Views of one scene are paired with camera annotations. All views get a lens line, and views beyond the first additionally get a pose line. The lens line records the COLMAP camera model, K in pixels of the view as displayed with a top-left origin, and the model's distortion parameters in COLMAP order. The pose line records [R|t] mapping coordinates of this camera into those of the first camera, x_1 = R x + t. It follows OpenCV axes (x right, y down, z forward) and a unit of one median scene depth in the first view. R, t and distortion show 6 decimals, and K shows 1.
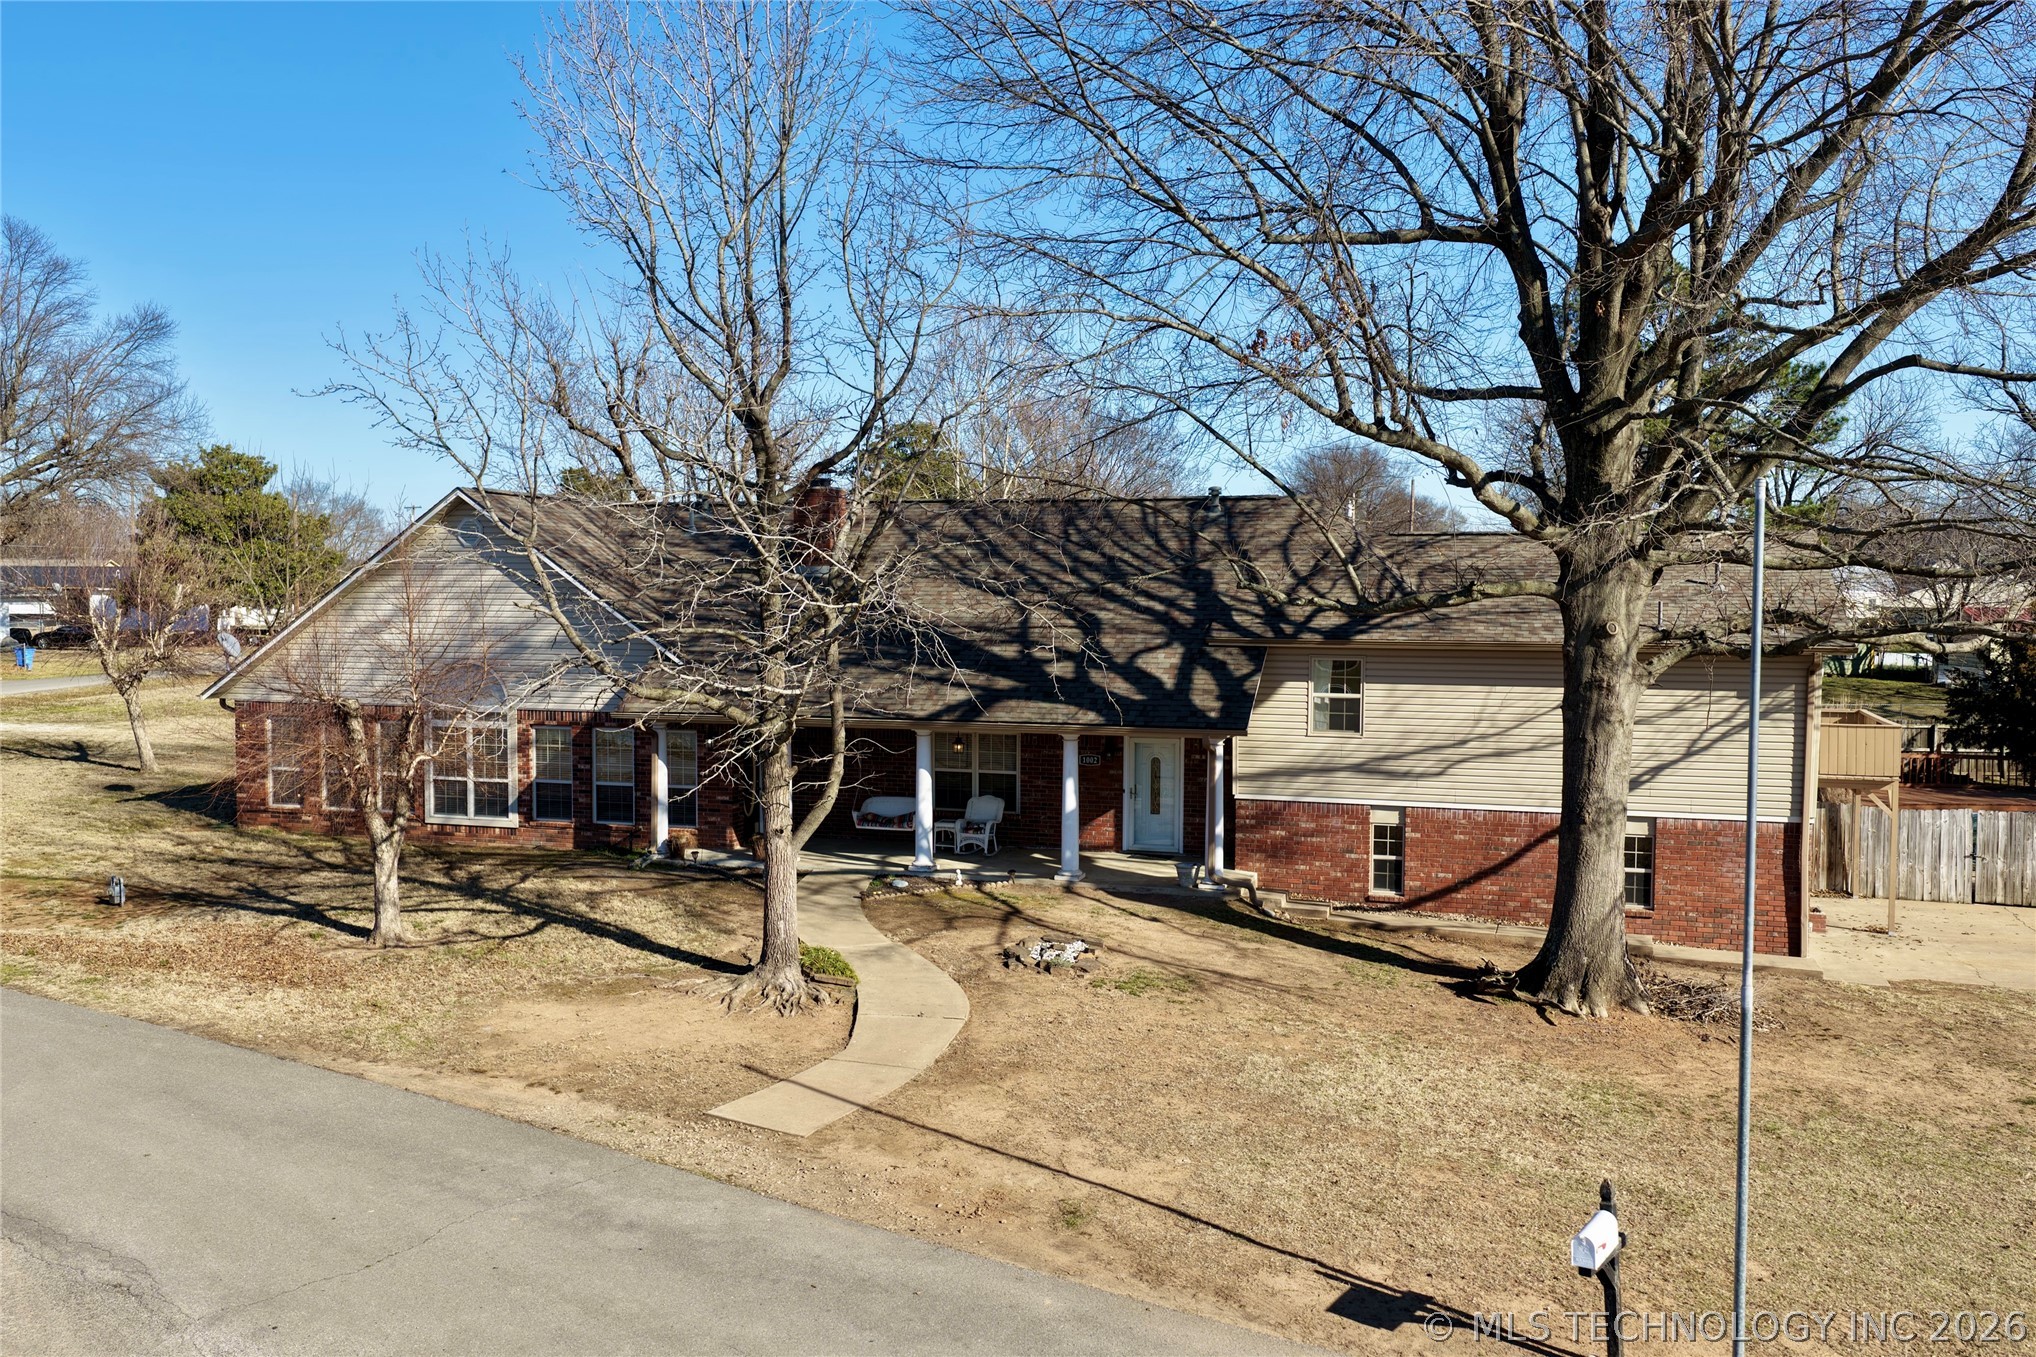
lens RADIAL K [[1678.1, 0, 1018.0], [0, 1678.1, 678.5], [0, 0, 1]] dist [-0.006762, 0.015118]
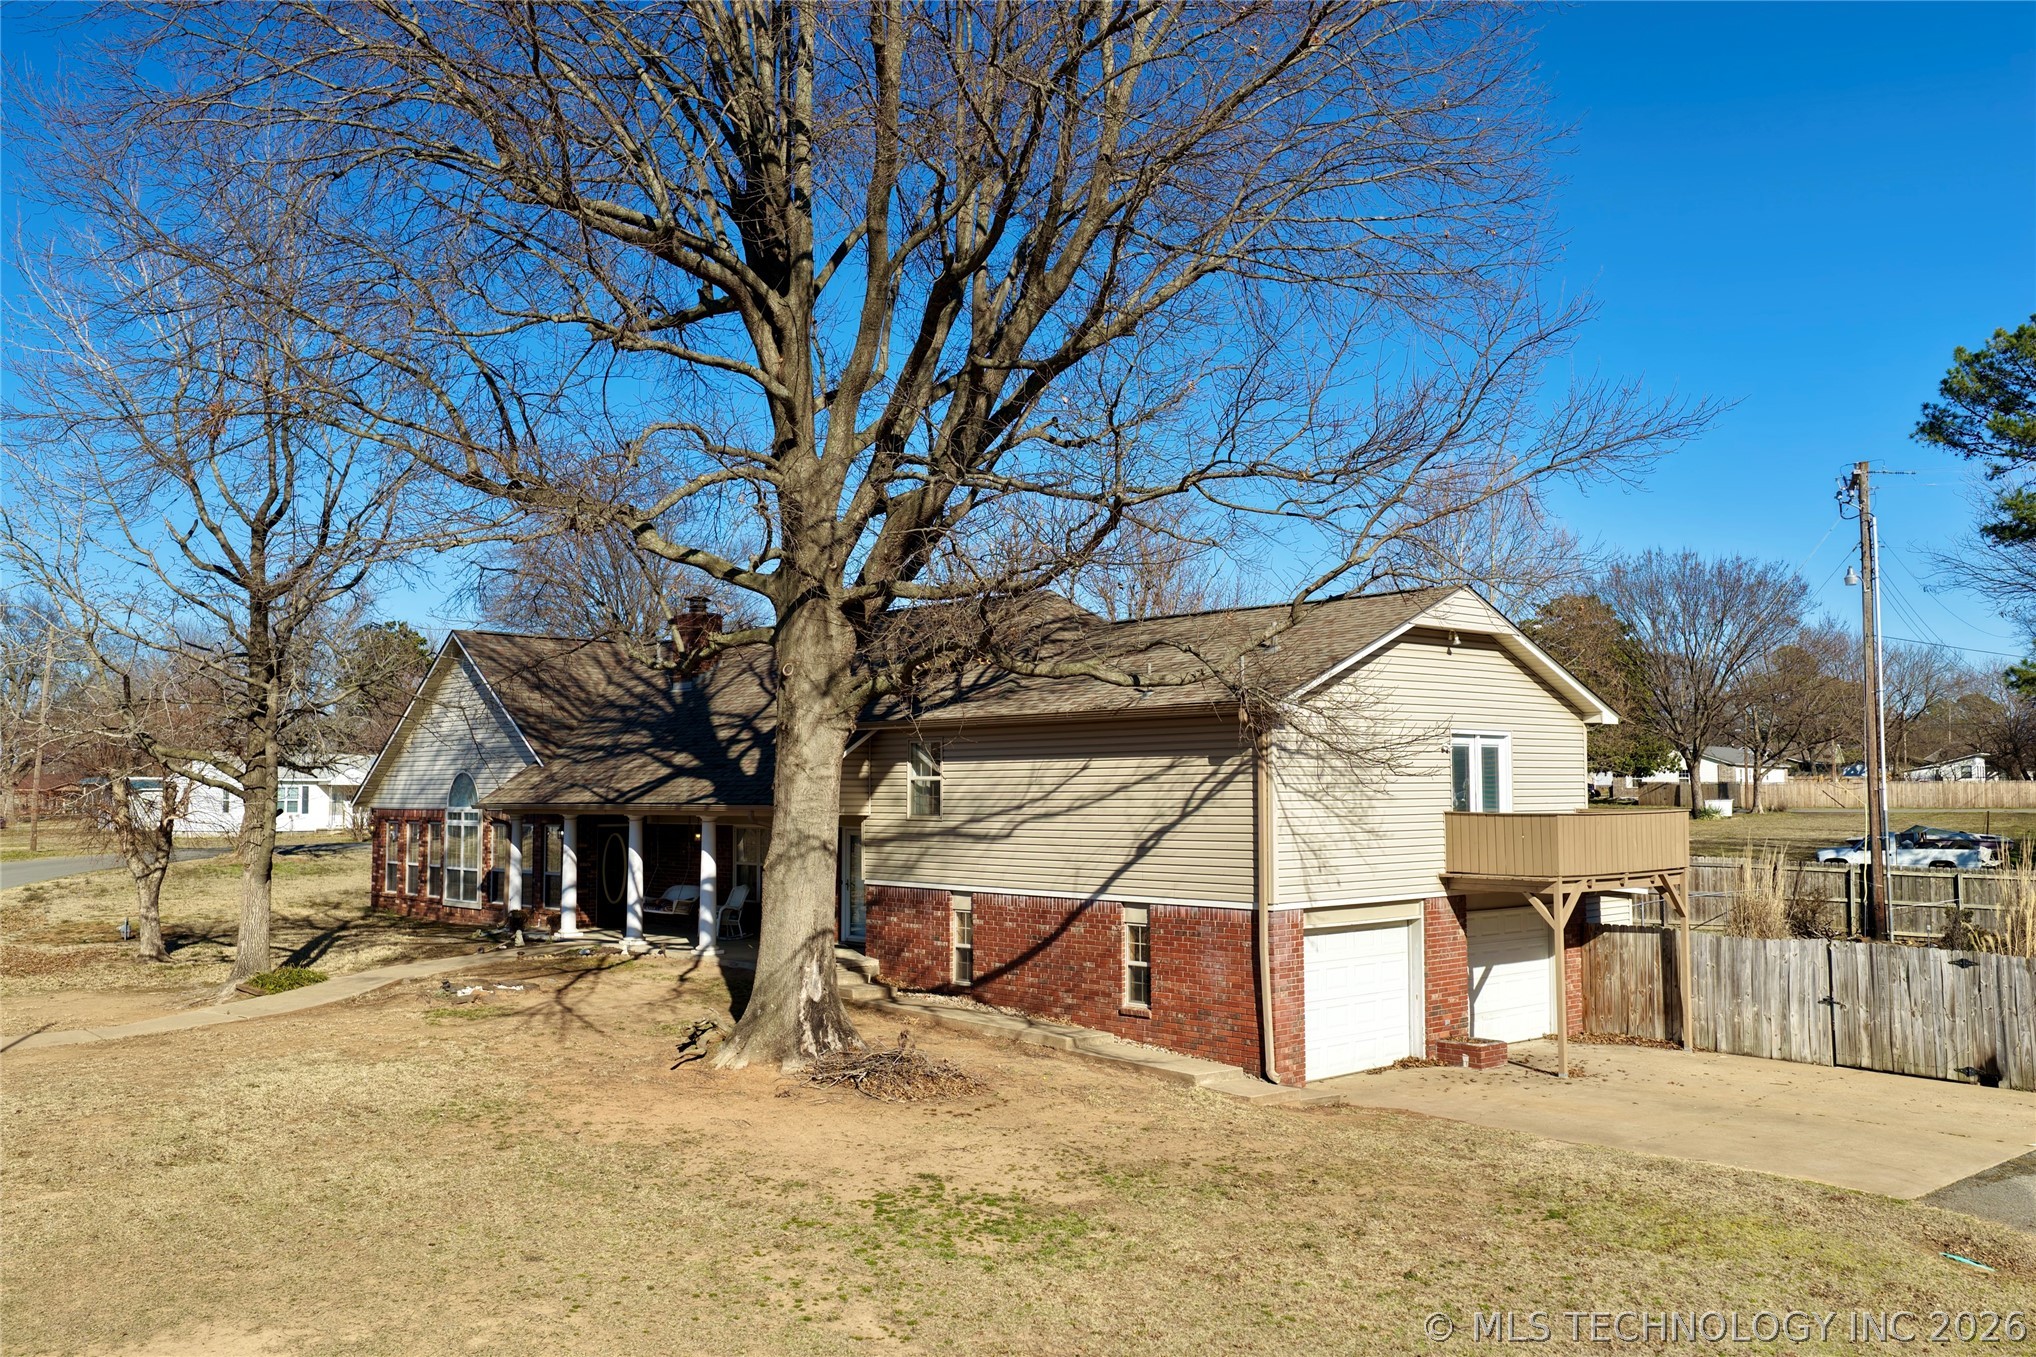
lens RADIAL K [[1678.1, 0, 1018.0], [0, 1678.1, 678.5], [0, 0, 1]] dist [-0.006762, 0.015118]
pose [[0.863578, -0.039153, -0.502692, 0.734622], [-0.022971, 0.992890, -0.116795, 0.066489], [0.503691, 0.112409, 0.856539, 0.175810]]
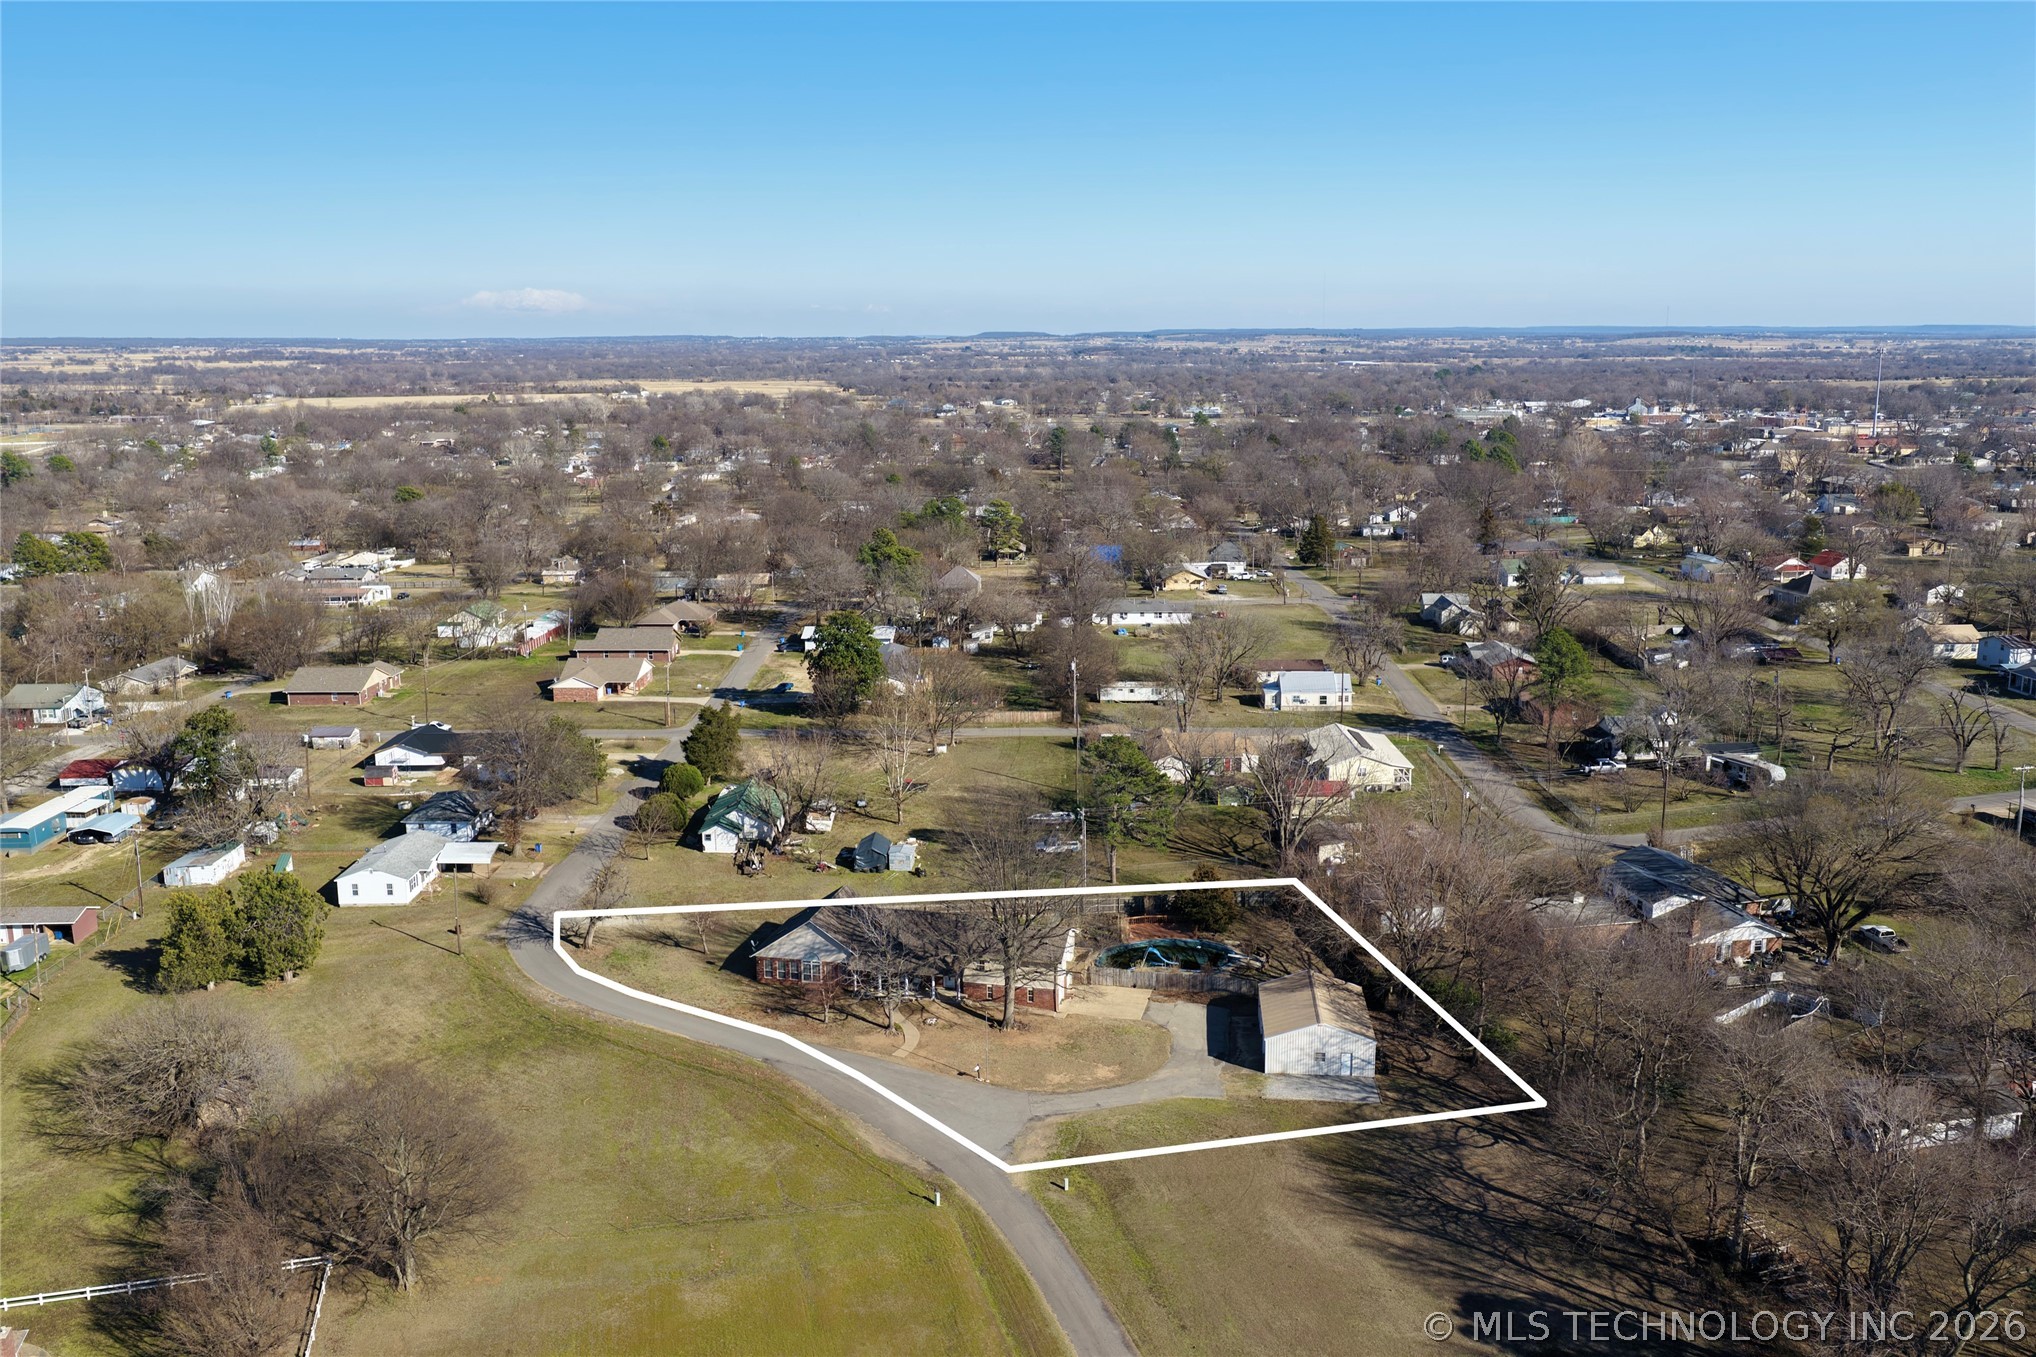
lens RADIAL K [[1678.1, 0, 1018.0], [0, 1678.1, 678.5], [0, 0, 1]] dist [-0.006762, 0.015118]
pose [[0.996598, -0.027404, 0.077725, -0.093334], [0.015646, 0.988858, 0.148037, -1.757402], [-0.080916, -0.146317, 0.985923, -4.377075]]
